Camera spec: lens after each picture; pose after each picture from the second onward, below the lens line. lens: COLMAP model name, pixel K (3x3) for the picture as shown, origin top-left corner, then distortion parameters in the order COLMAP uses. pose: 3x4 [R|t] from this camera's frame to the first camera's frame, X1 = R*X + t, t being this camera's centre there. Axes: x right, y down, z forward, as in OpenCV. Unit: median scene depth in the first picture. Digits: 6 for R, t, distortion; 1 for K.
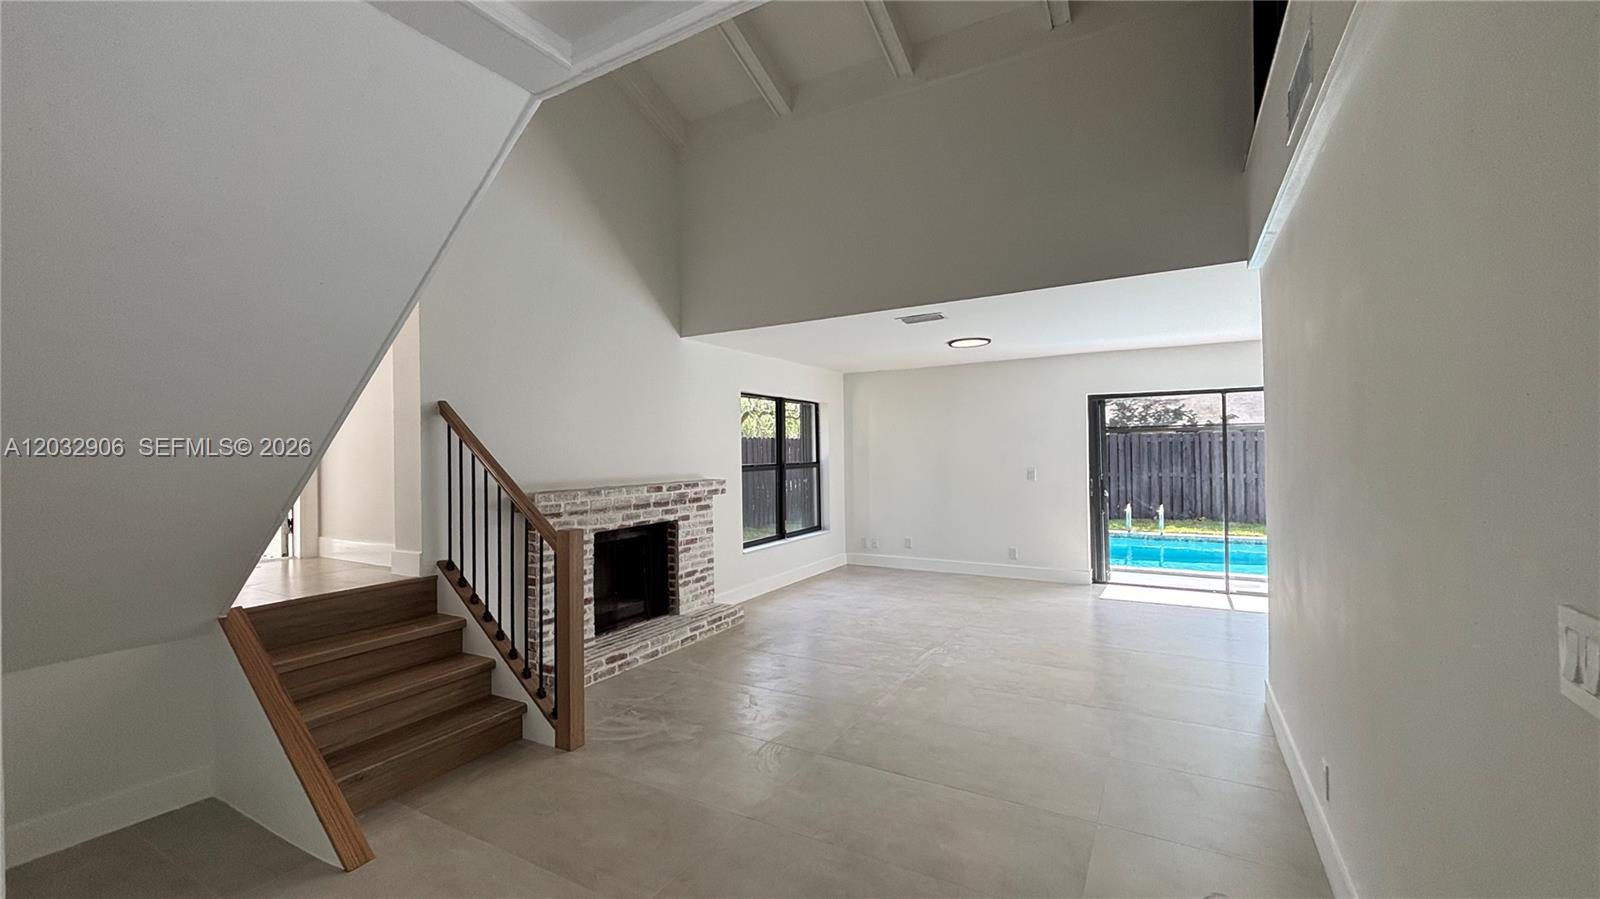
lens RADIAL K [[645.9, 0, 803.2], [0, 645.9, 445.3], [0, 0, 1]] dist [0.014606, -0.002765]
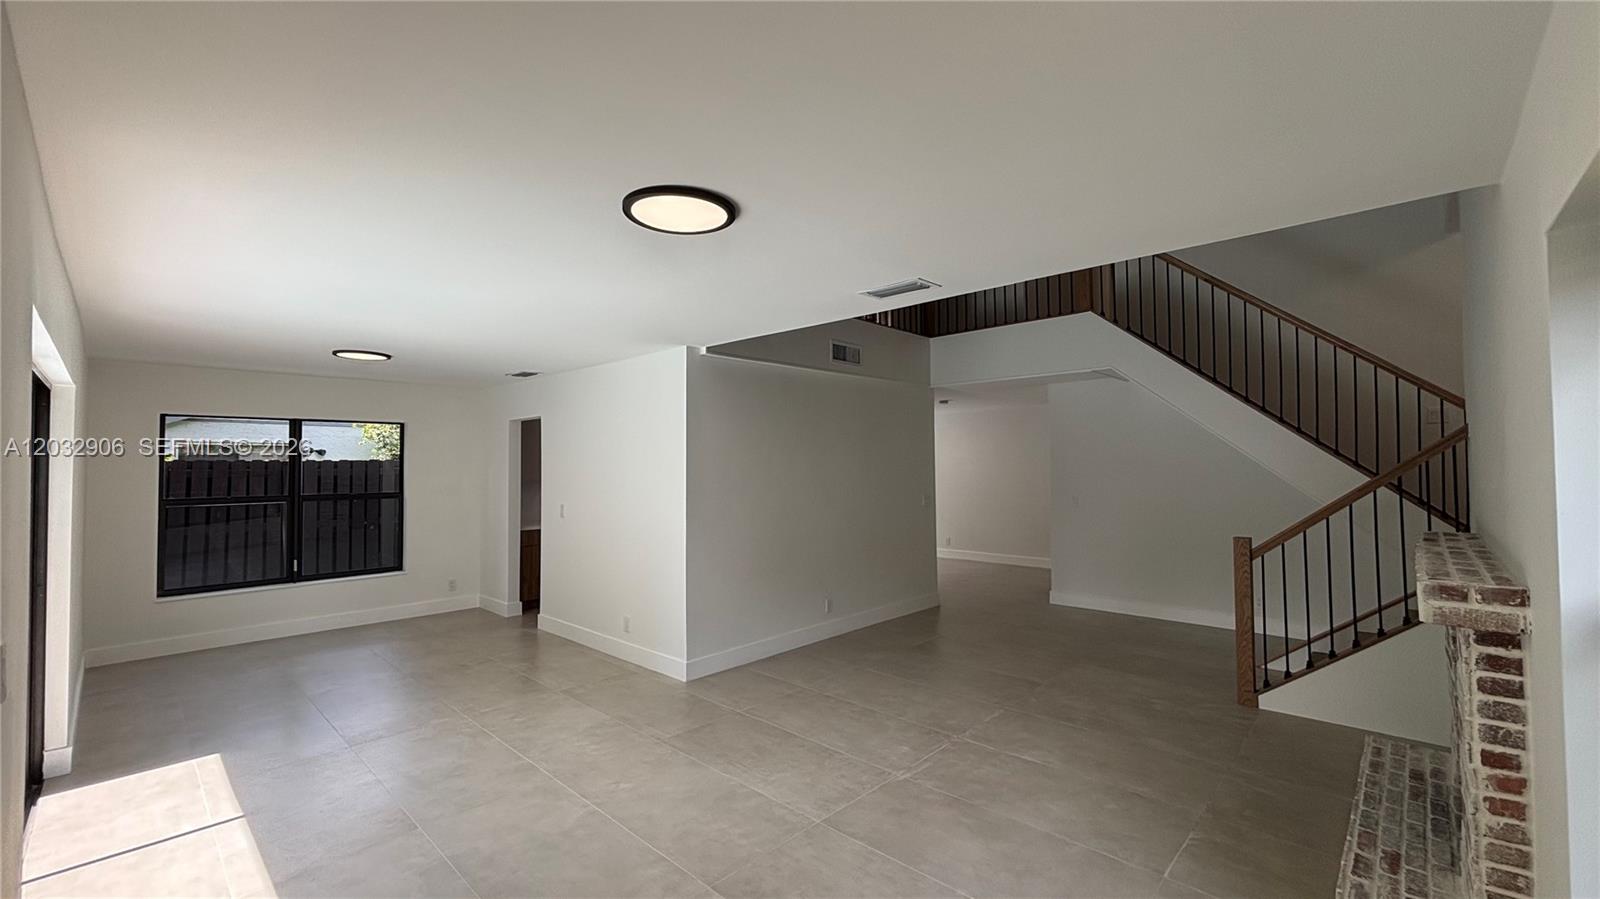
lens RADIAL K [[645.9, 0, 803.5], [0, 645.9, 452.4], [0, 0, 1]] dist [0.014606, -0.002765]
pose [[-0.971901, 0.026825, 0.233858, 0.118614], [0.019084, 0.999194, -0.035302, -0.008567], [-0.234616, -0.029847, -0.971630, 1.524348]]
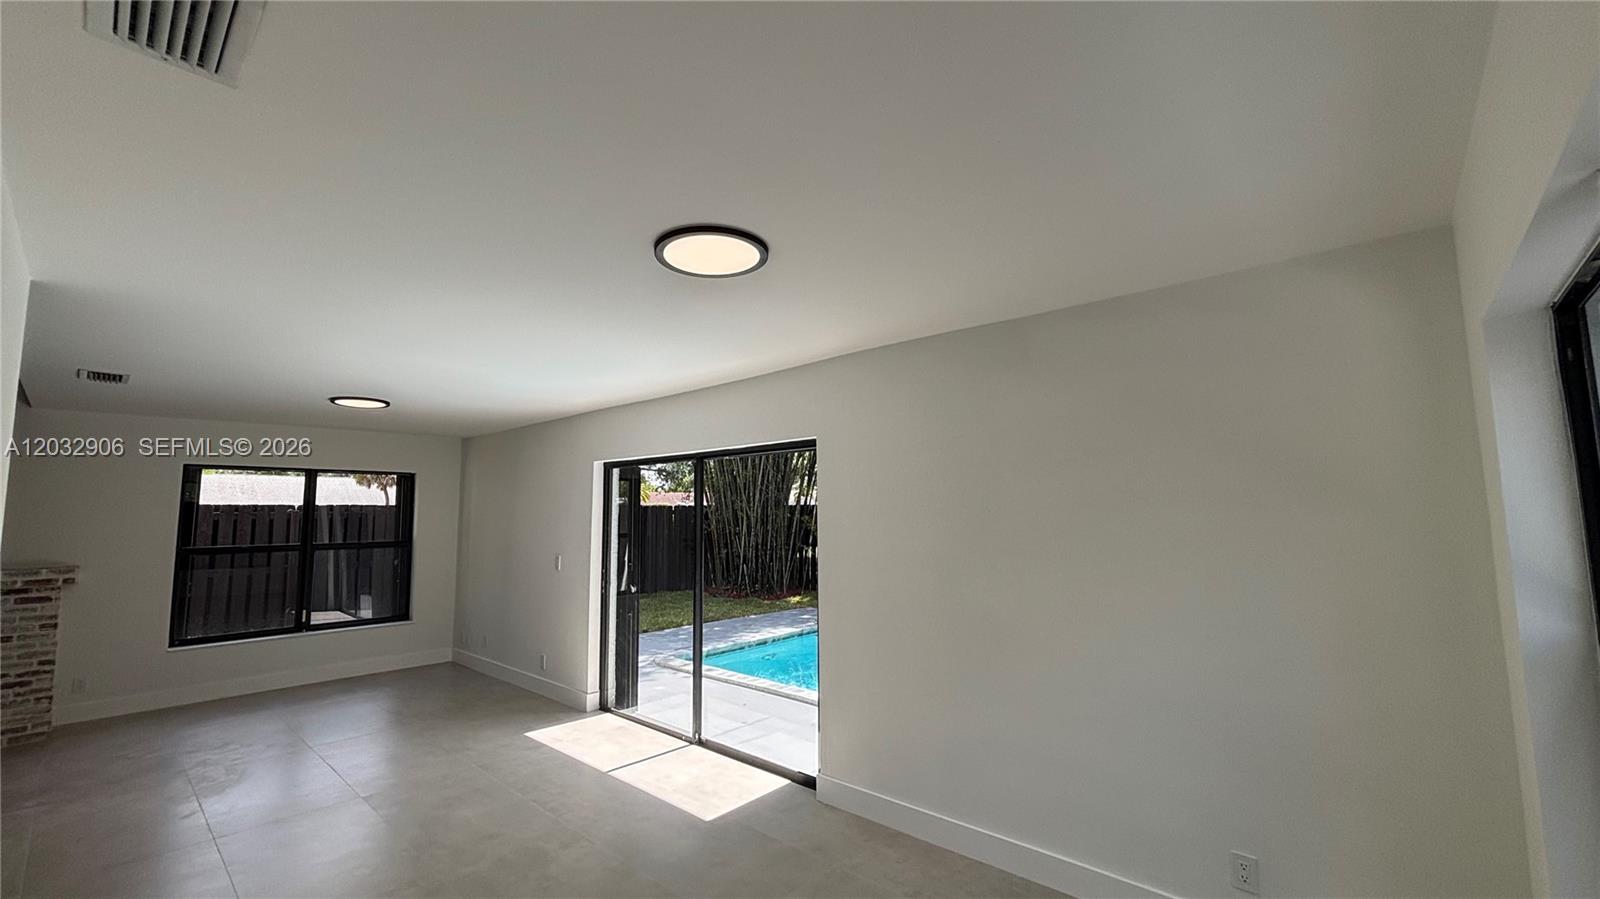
lens RADIAL K [[645.9, 0, 791.7], [0, 645.9, 446.8], [0, 0, 1]] dist [0.014606, -0.002765]
pose [[0.973848, -0.020146, -0.226306, 1.107080], [-0.000904, 0.995710, -0.092526, -0.030522], [0.227199, 0.090311, 0.969652, 0.375191]]
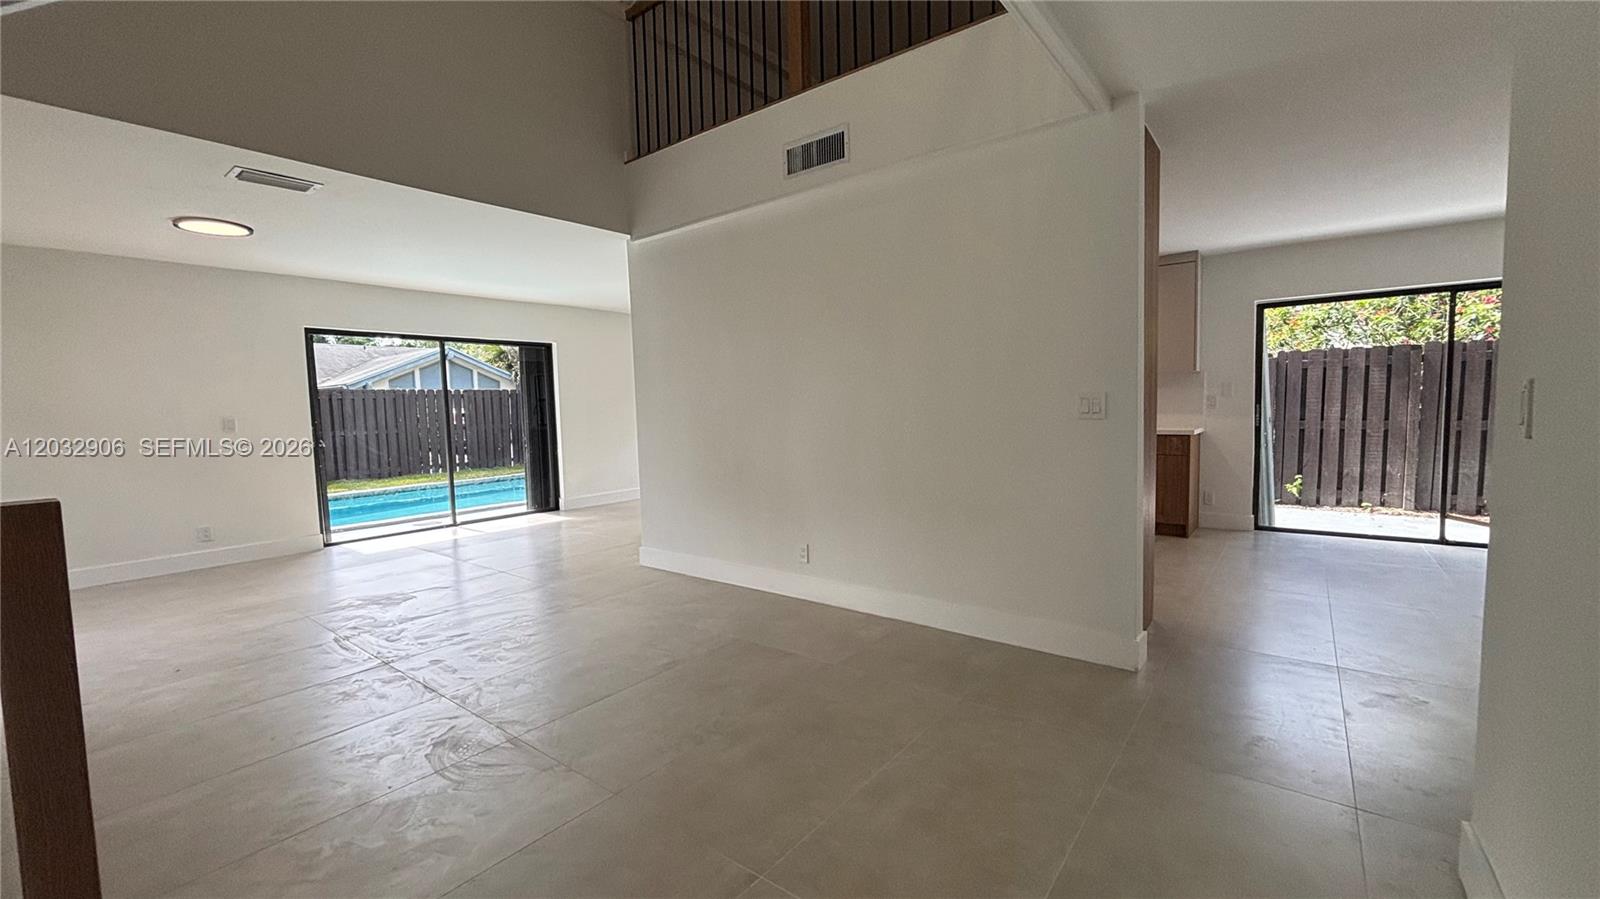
lens RADIAL K [[645.9, 0, 799.8], [0, 645.9, 447.9], [0, 0, 1]] dist [0.014606, -0.002765]
pose [[0.149562, -0.059939, 0.986934, -0.406100], [0.013959, 0.998189, 0.058507, 0.050170], [-0.988654, 0.005026, 0.150128, 0.316507]]
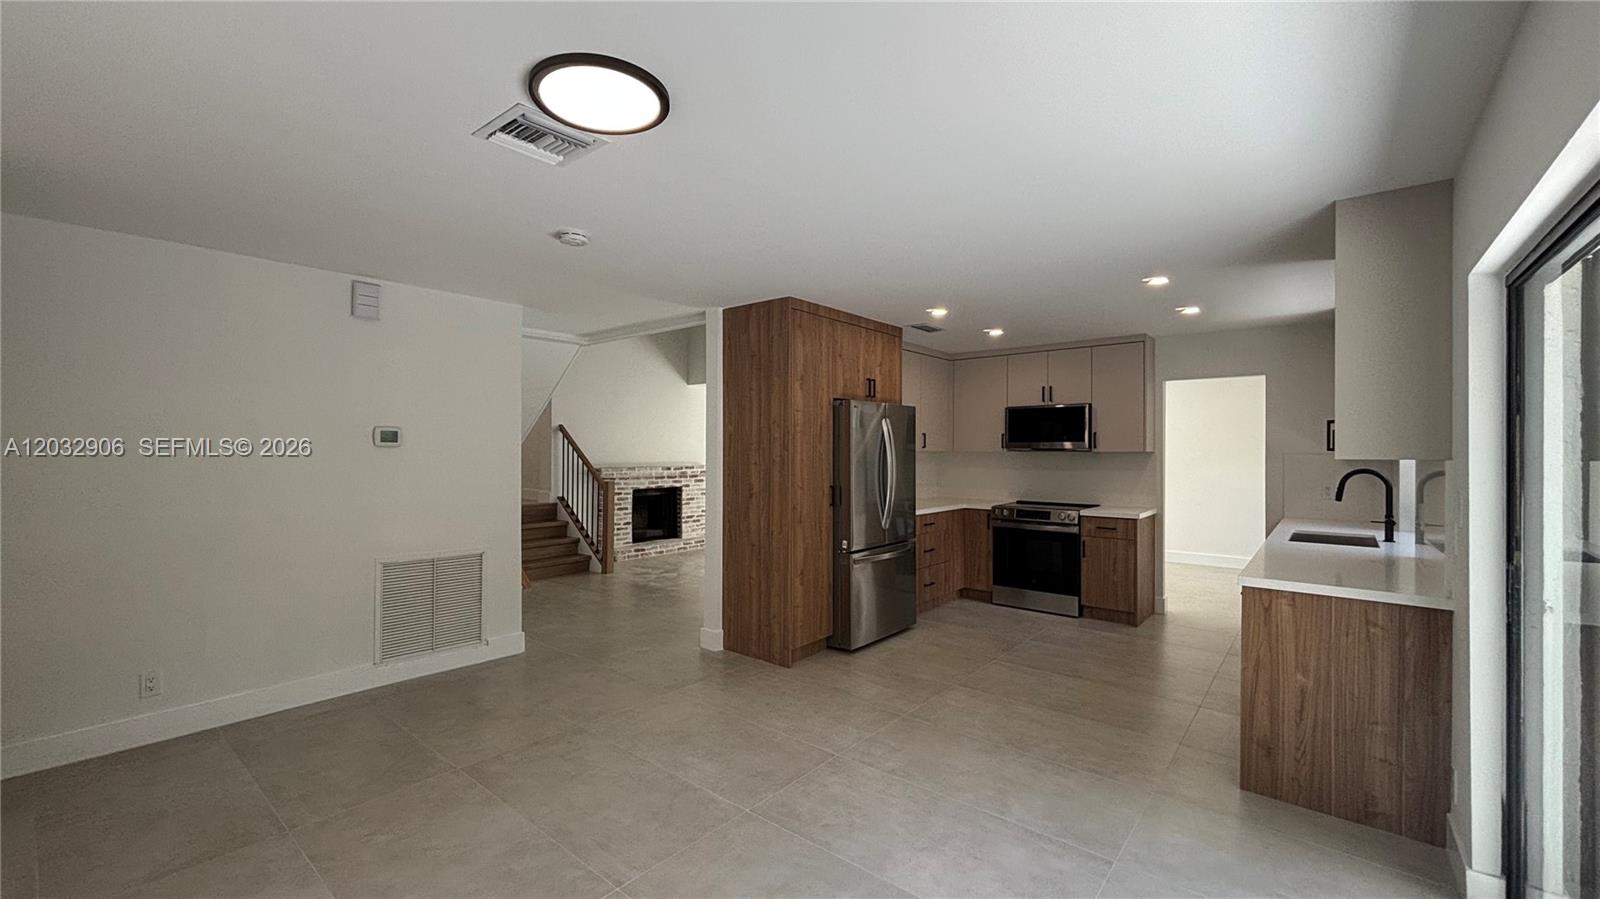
lens RADIAL K [[645.9, 0, 809.4], [0, 645.9, 447.2], [0, 0, 1]] dist [0.014606, -0.002765]
pose [[0.986201, 0.016937, -0.164683, 0.458514], [-0.015982, 0.999847, 0.007124, -0.014079], [0.164779, -0.004394, 0.986321, -0.737659]]
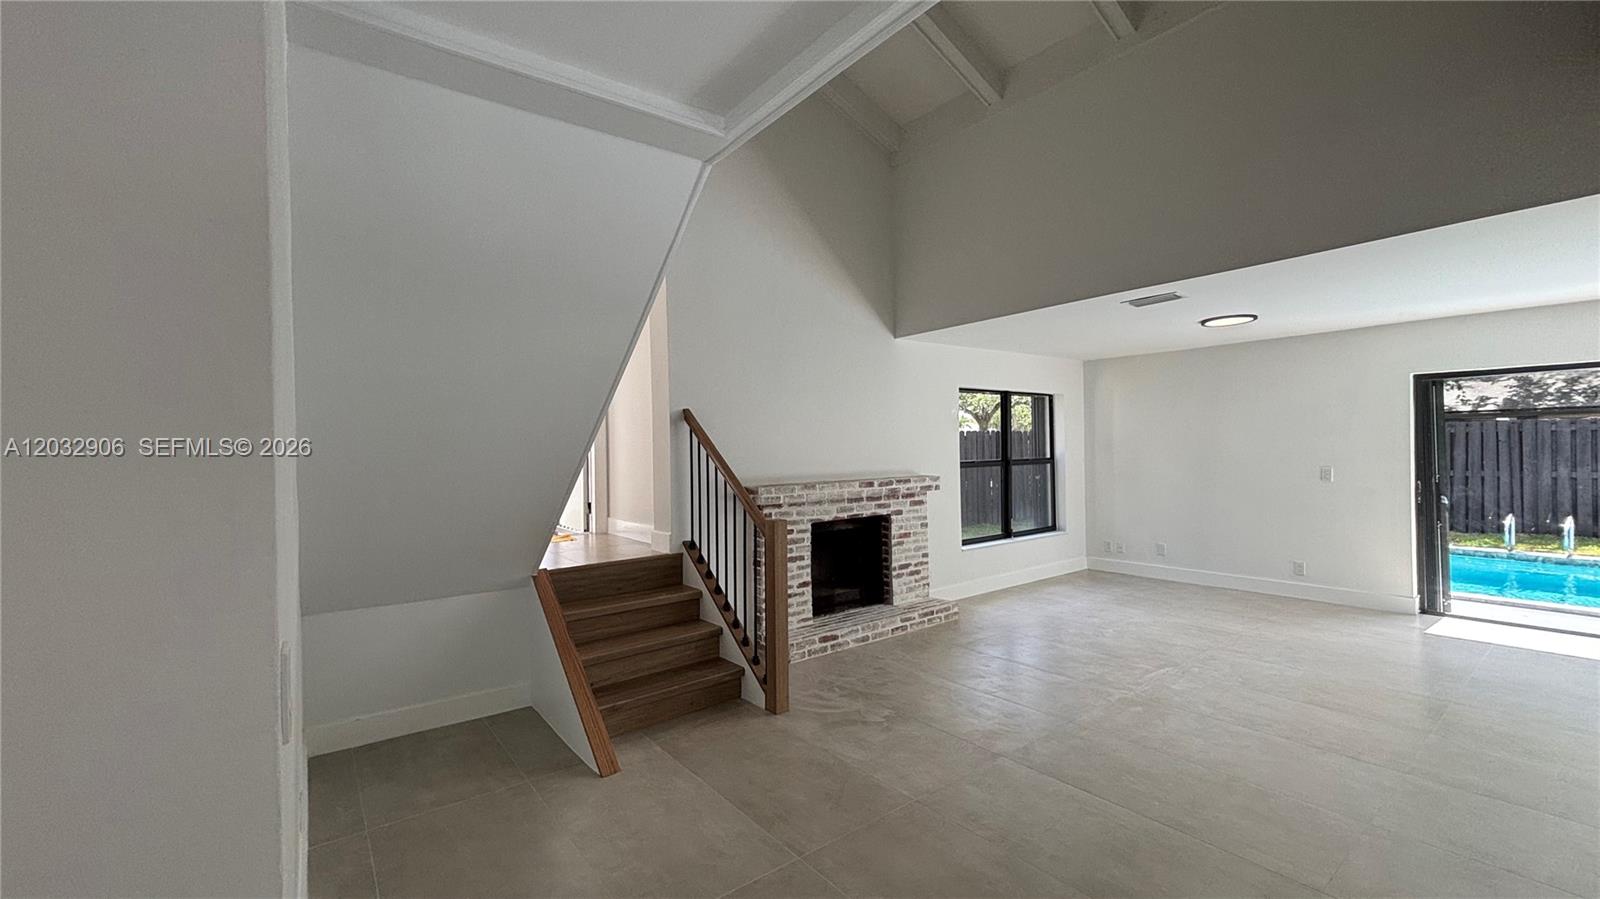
lens RADIAL K [[645.9, 0, 803.1], [0, 645.9, 443.9], [0, 0, 1]] dist [0.014606, -0.002765]
pose [[0.925875, -0.004948, -0.377798, 0.069657], [0.008522, 0.999933, 0.007789, -0.007464], [0.377734, -0.010431, 0.925855, -0.018110]]
